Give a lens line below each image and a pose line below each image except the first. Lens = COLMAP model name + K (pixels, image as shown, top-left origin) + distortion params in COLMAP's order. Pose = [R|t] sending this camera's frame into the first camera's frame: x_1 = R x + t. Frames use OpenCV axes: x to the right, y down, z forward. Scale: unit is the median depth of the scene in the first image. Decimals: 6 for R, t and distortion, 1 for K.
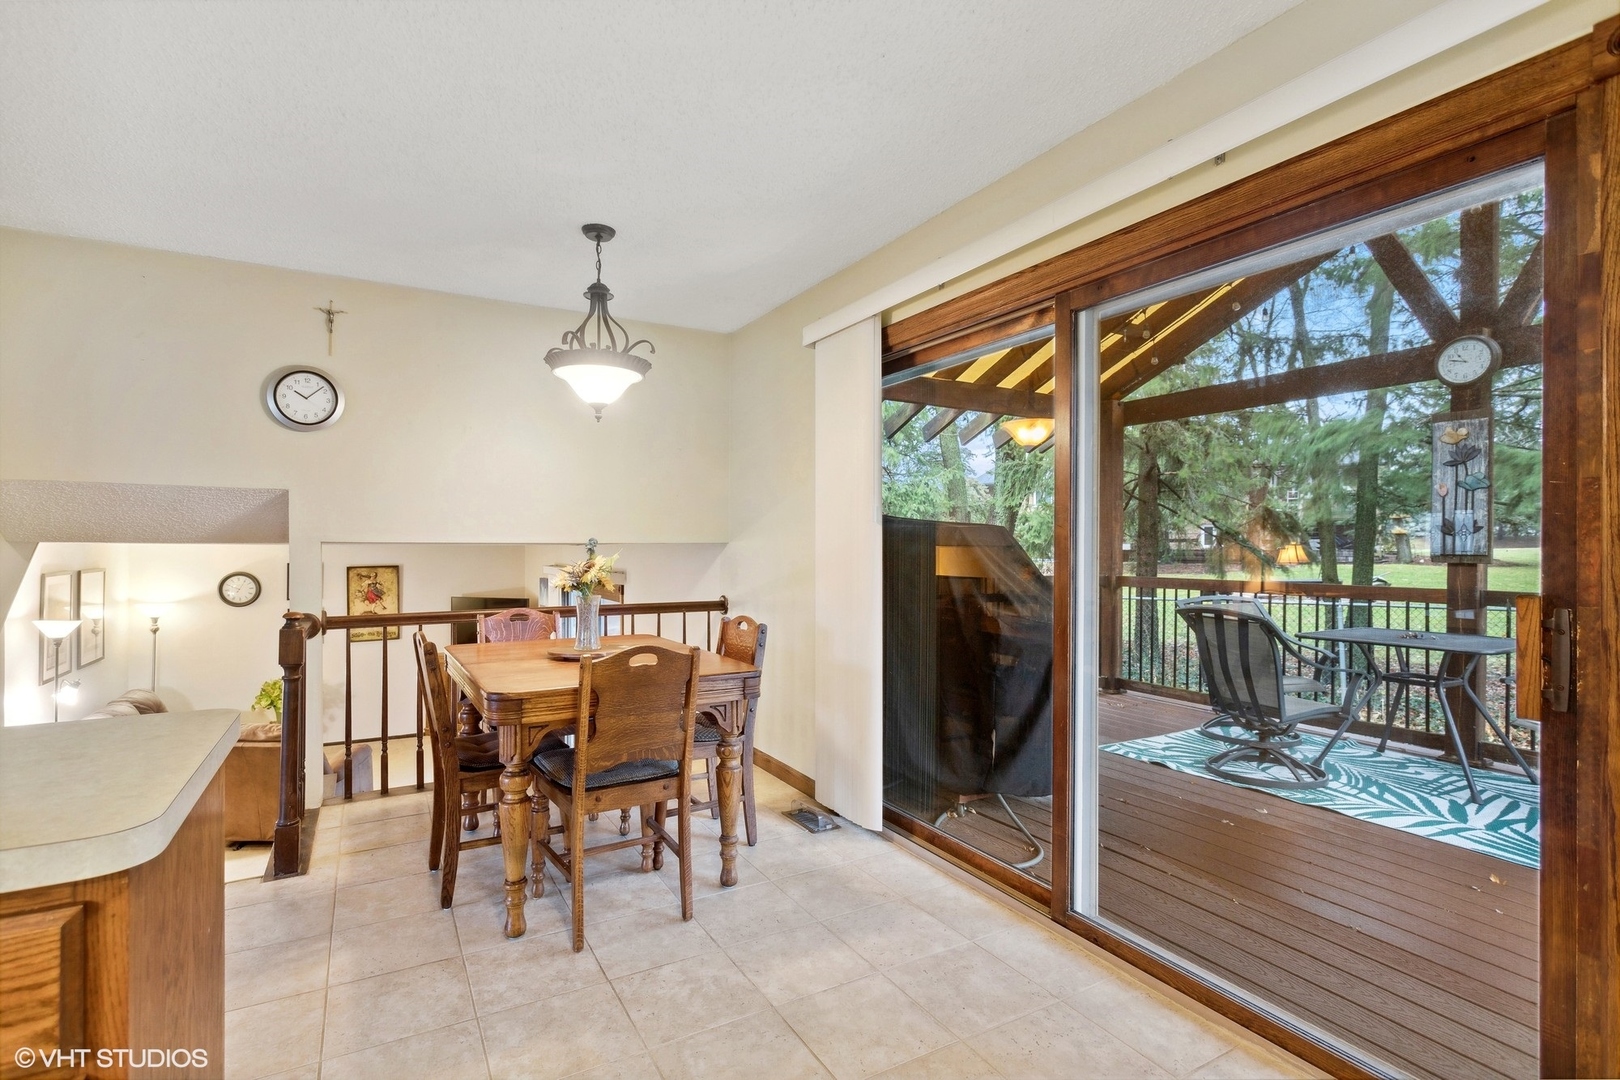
lens RADIAL K [[784.7, 0, 807.1], [0, 784.7, 546.6], [0, 0, 1]] dist [0.008844, 0.000593]
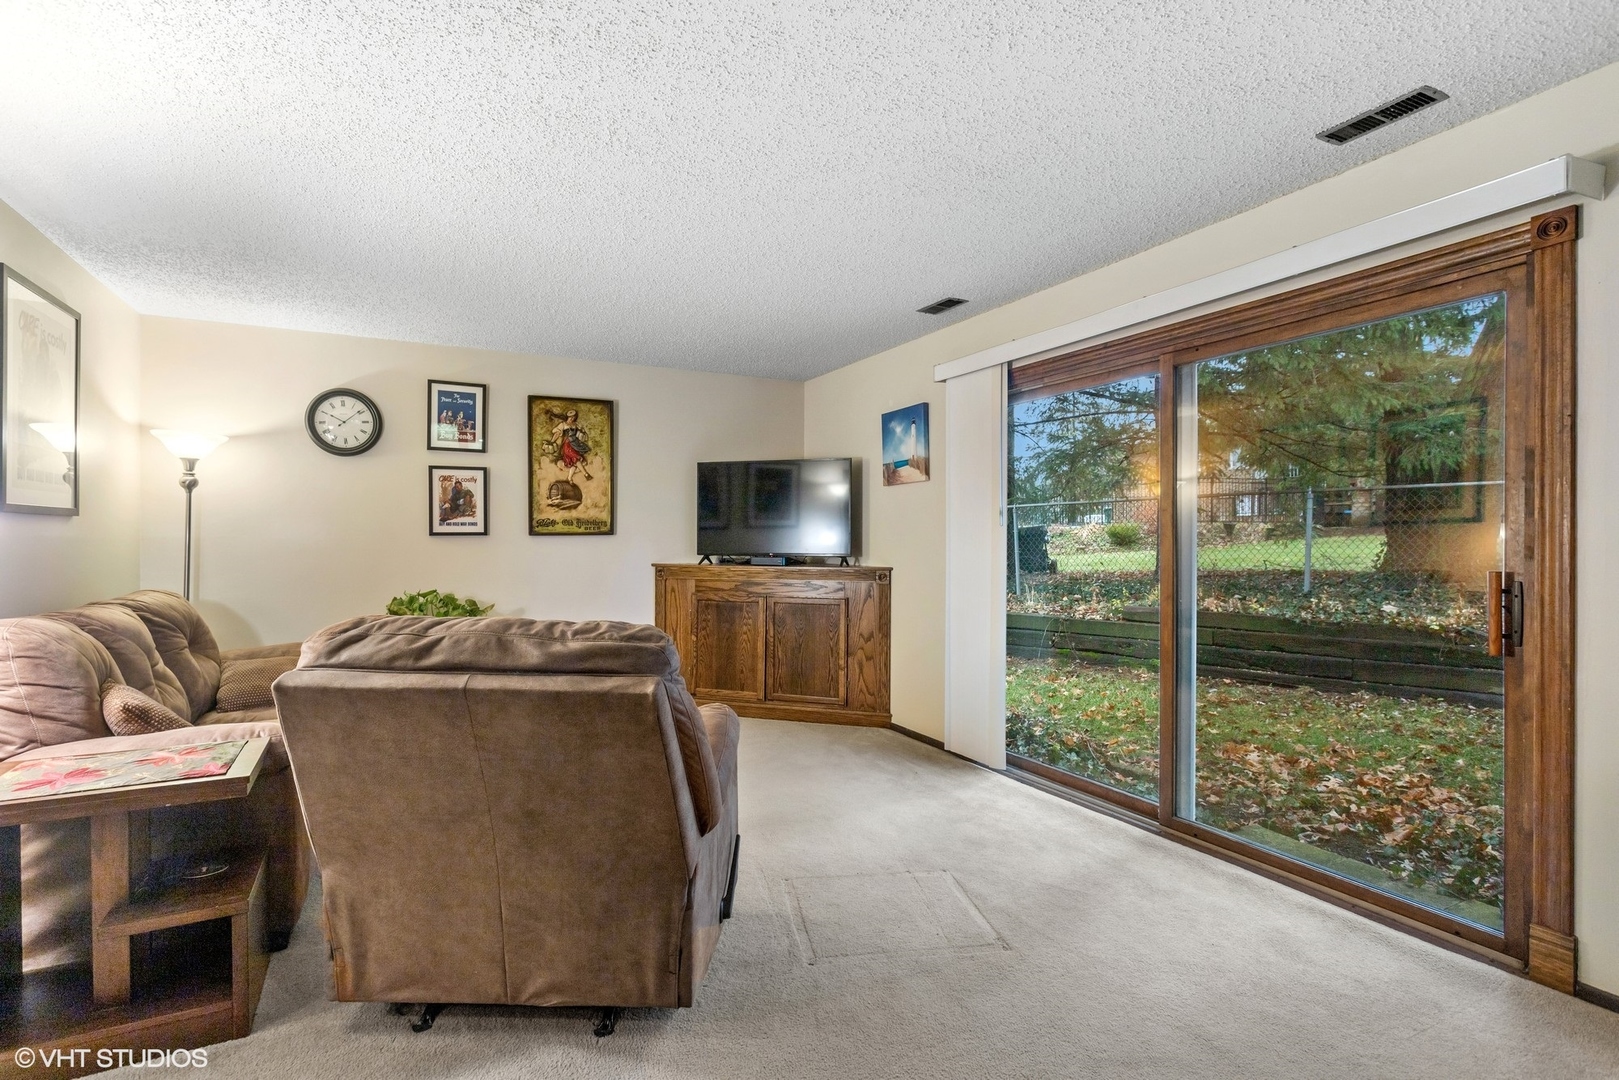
lens RADIAL K [[782.1, 0, 805.3], [0, 782.1, 538.6], [0, 0, 1]] dist [-0.001354, 0.000050]
pose [[0.999448, -0.002016, -0.033174, -0.395410], [0.001750, 0.999966, -0.008056, 0.136722], [0.033189, 0.007993, 0.999417, 0.489709]]
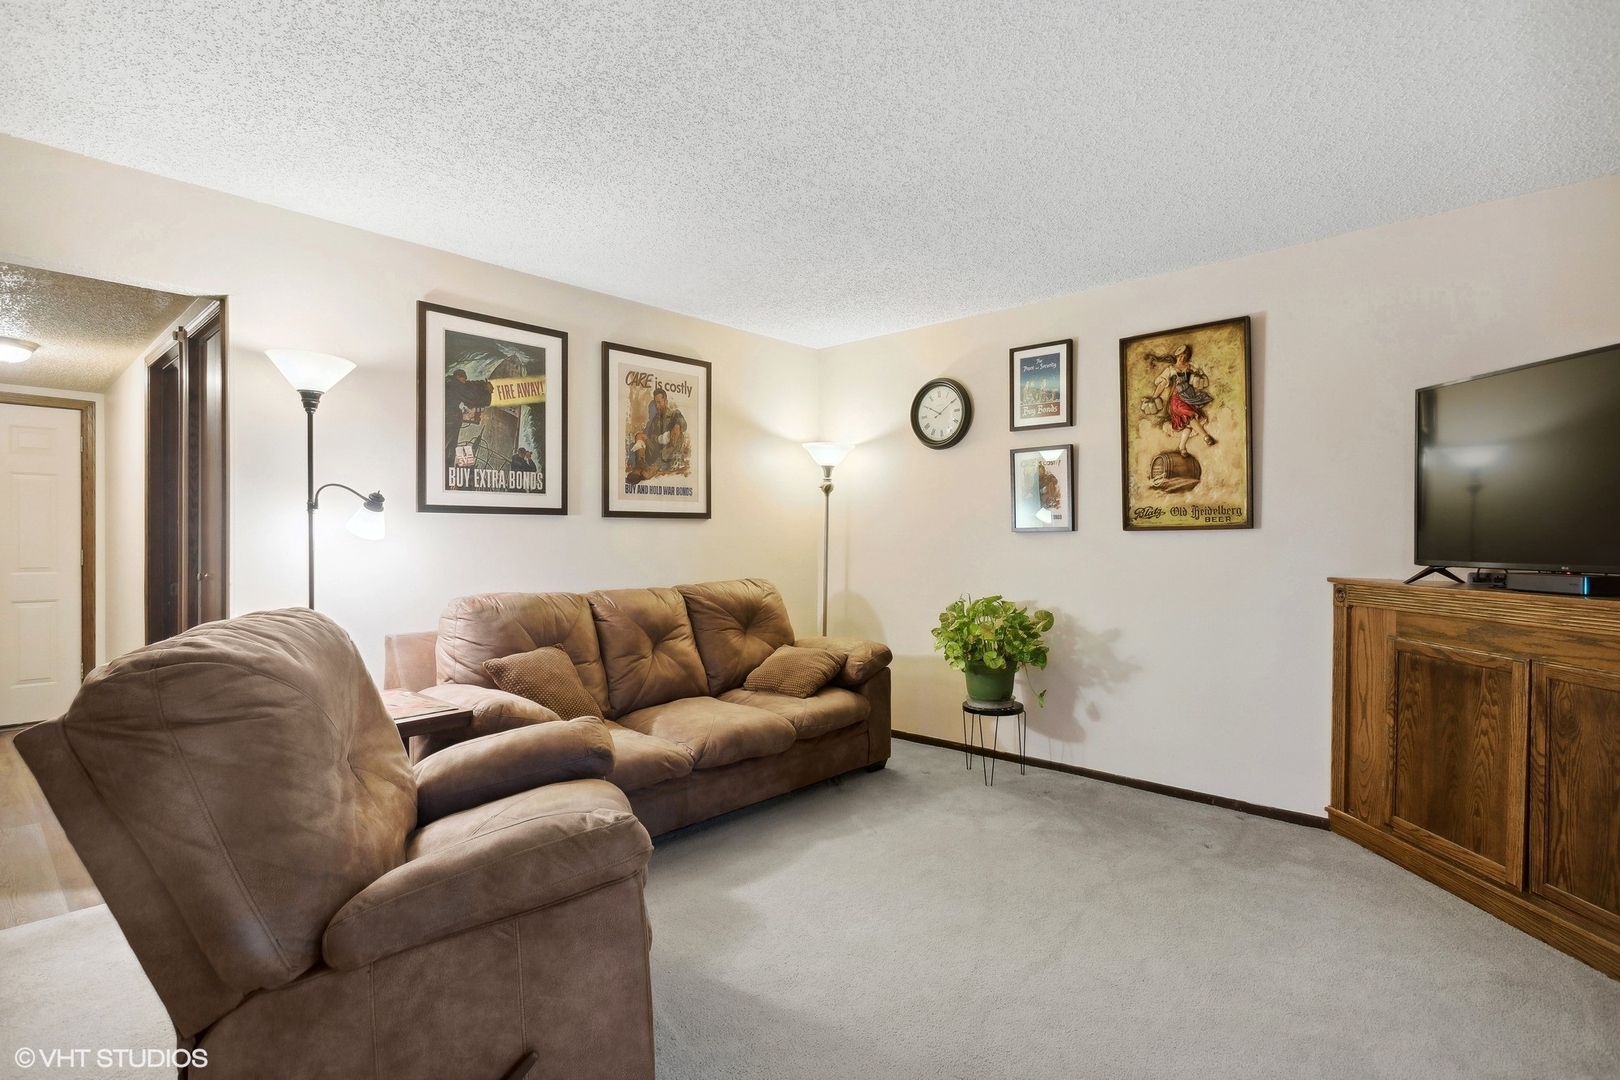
lens RADIAL K [[794.4, 0, 810.0], [0, 794.4, 540.0], [0, 0, 1]] dist [0.000334, 0.000202]
pose [[0.307080, 0.001340, -0.951683, -0.262192], [-0.005543, 0.999985, -0.000380, 0.135565], [0.951668, 0.005392, 0.307082, 0.765069]]
